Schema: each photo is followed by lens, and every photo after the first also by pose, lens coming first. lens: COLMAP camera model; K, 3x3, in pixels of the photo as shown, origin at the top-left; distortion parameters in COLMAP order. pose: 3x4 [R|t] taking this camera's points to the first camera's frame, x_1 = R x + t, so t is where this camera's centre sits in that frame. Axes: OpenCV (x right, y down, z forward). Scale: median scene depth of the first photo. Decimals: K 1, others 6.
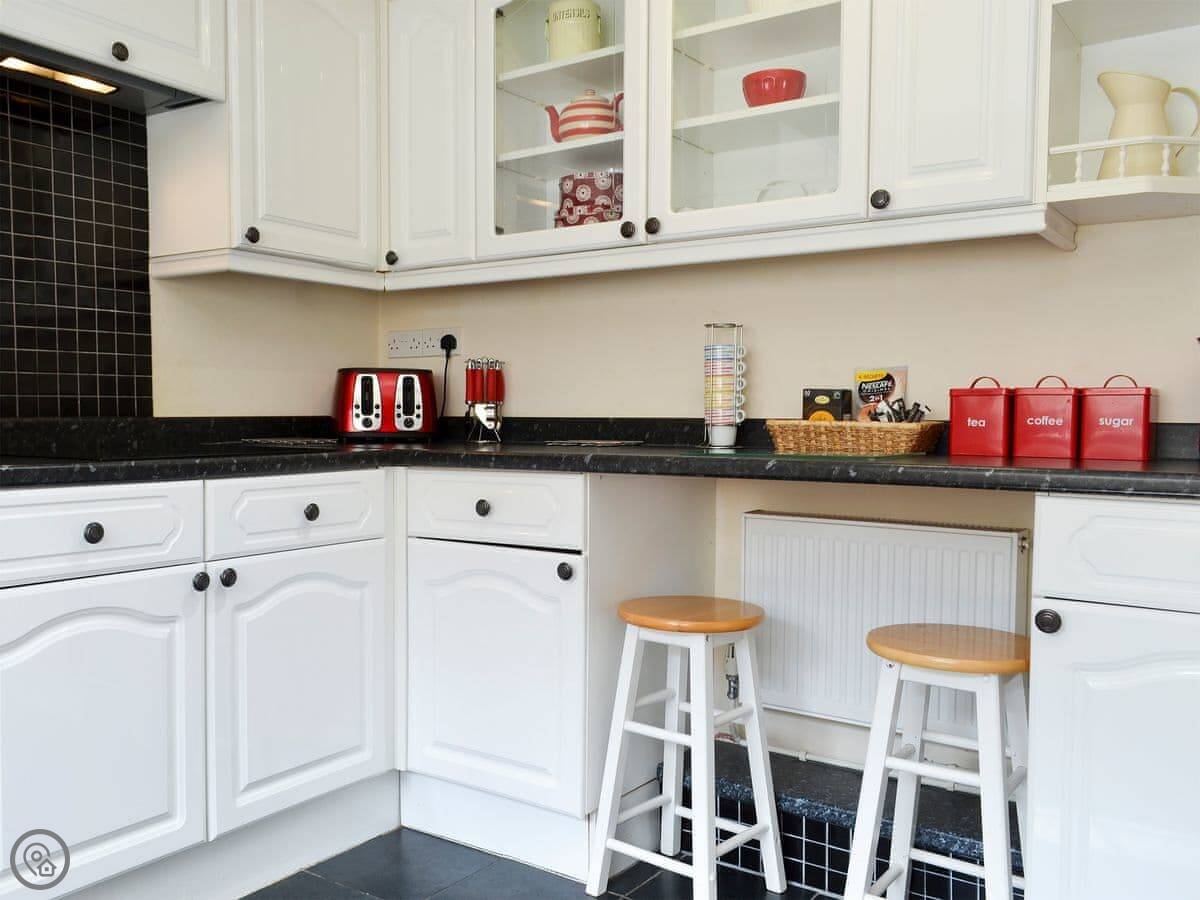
lens RADIAL K [[1117.7, 0, 600.0], [0, 1117.7, 450.0], [0, 0, 1]] dist [0.010118, 0.007173]
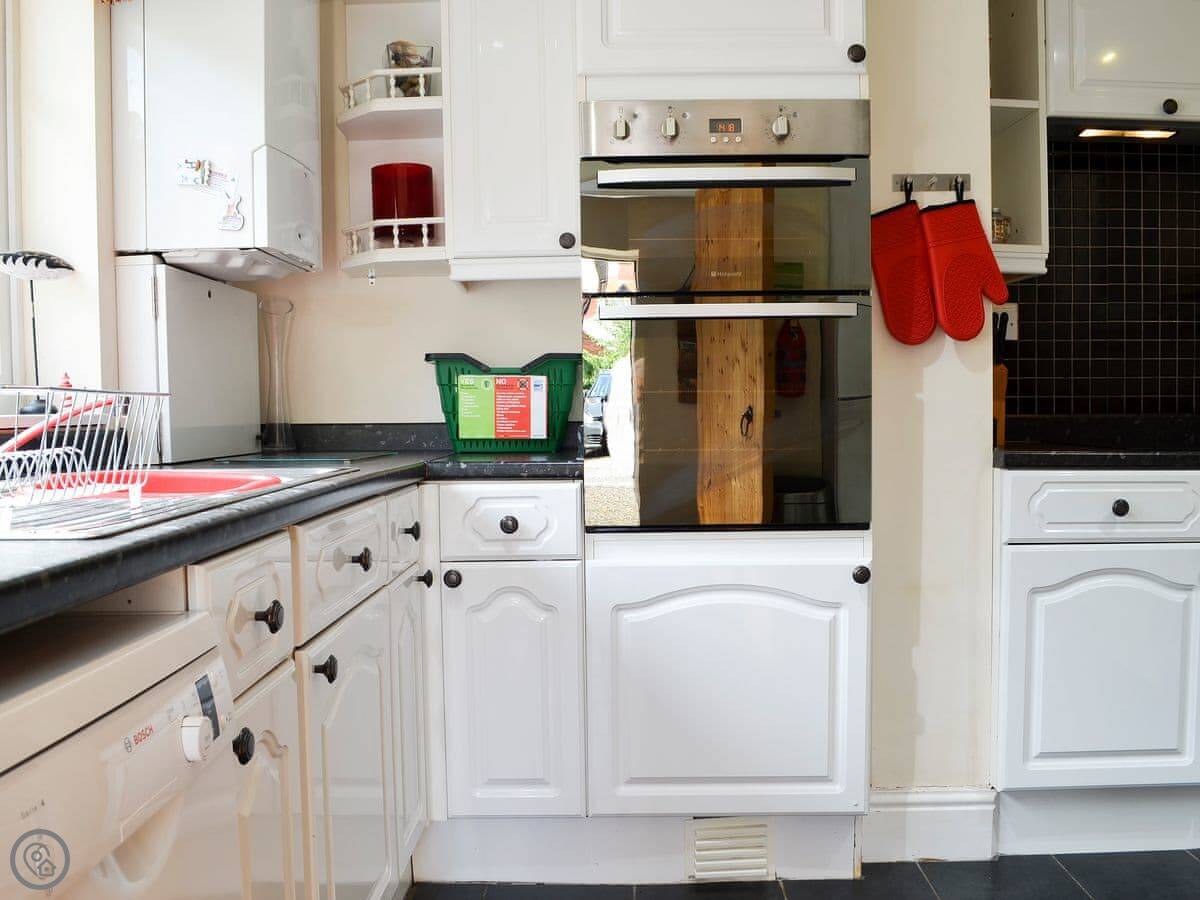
lens RADIAL K [[1117.7, 0, 600.0], [0, 1117.7, 450.0], [0, 0, 1]] dist [0.010118, 0.007173]
pose [[0.569425, 0.032066, -0.821418, 0.190359], [-0.026116, 0.999440, 0.020911, -0.001046], [0.821629, 0.009545, 0.569943, -0.148482]]
